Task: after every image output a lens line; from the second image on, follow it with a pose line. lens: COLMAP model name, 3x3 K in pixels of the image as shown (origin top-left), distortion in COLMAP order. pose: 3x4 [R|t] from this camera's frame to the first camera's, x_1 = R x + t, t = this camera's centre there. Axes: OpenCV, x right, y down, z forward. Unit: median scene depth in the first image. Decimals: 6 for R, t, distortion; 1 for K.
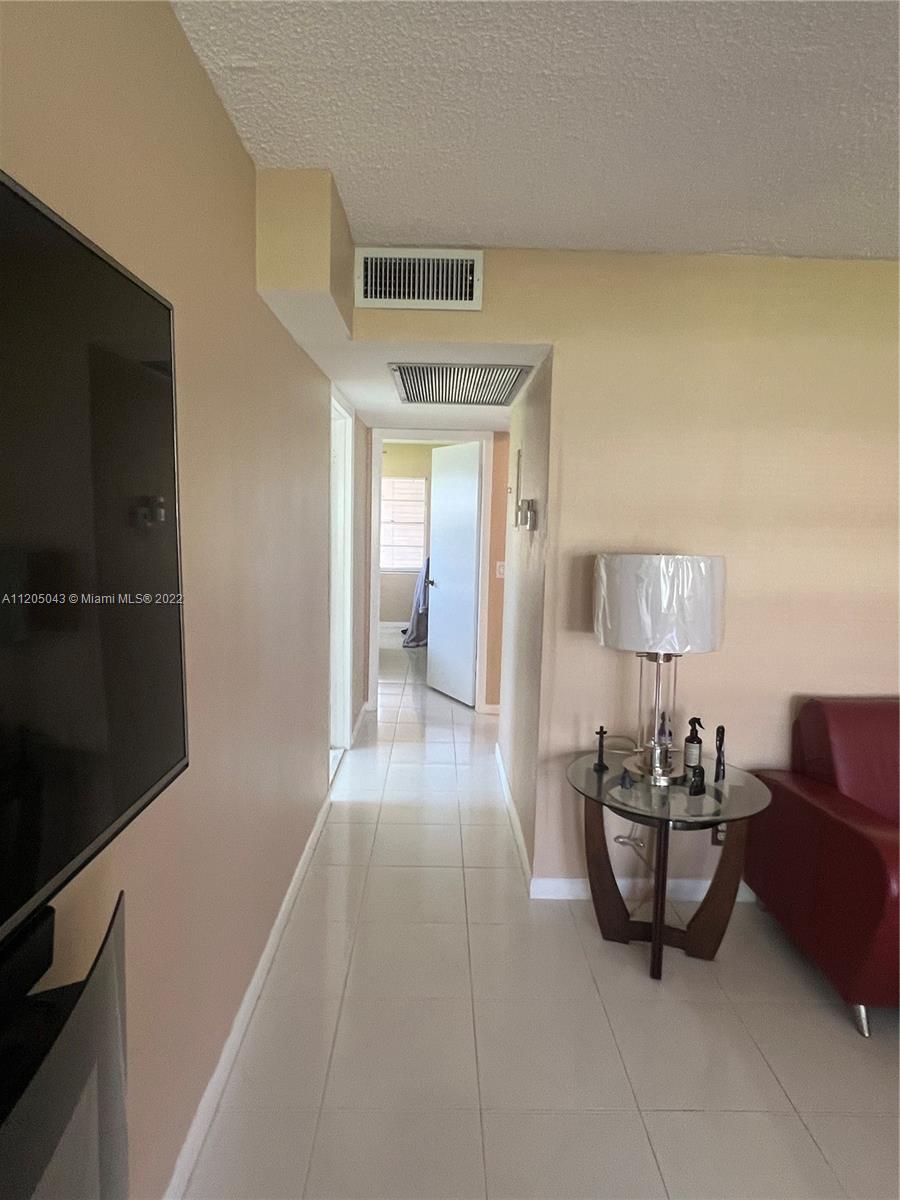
lens RADIAL K [[690.6, 0, 450.0], [0, 690.6, 600.0], [0, 0, 1]] dist [0.000913, 0.000146]
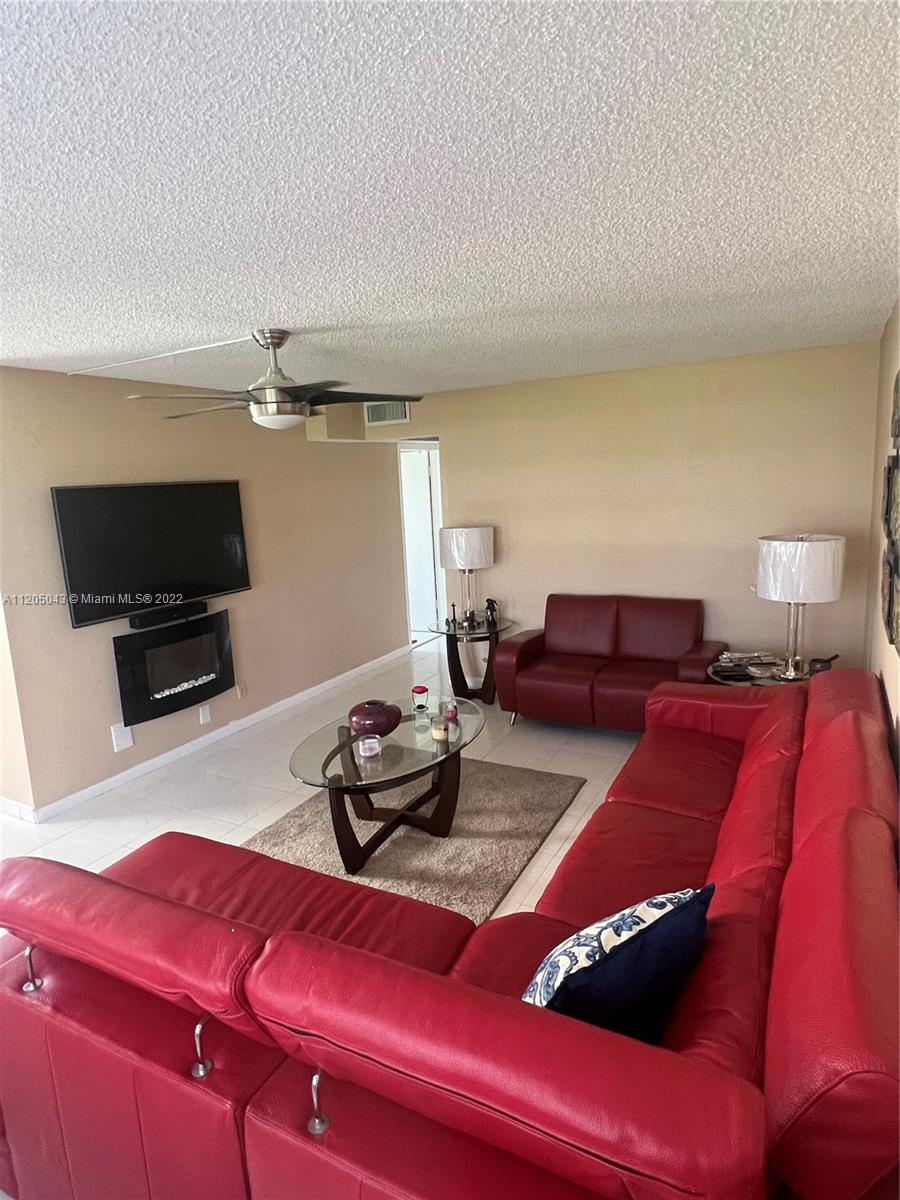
lens RADIAL K [[690.6, 0, 450.0], [0, 690.6, 600.0], [0, 0, 1]] dist [0.000913, 0.000146]
pose [[0.871433, 0.014961, -0.490286, 1.304191], [0.015212, 0.998230, 0.057498, 0.041362], [0.490278, -0.057564, 0.869663, -0.976364]]
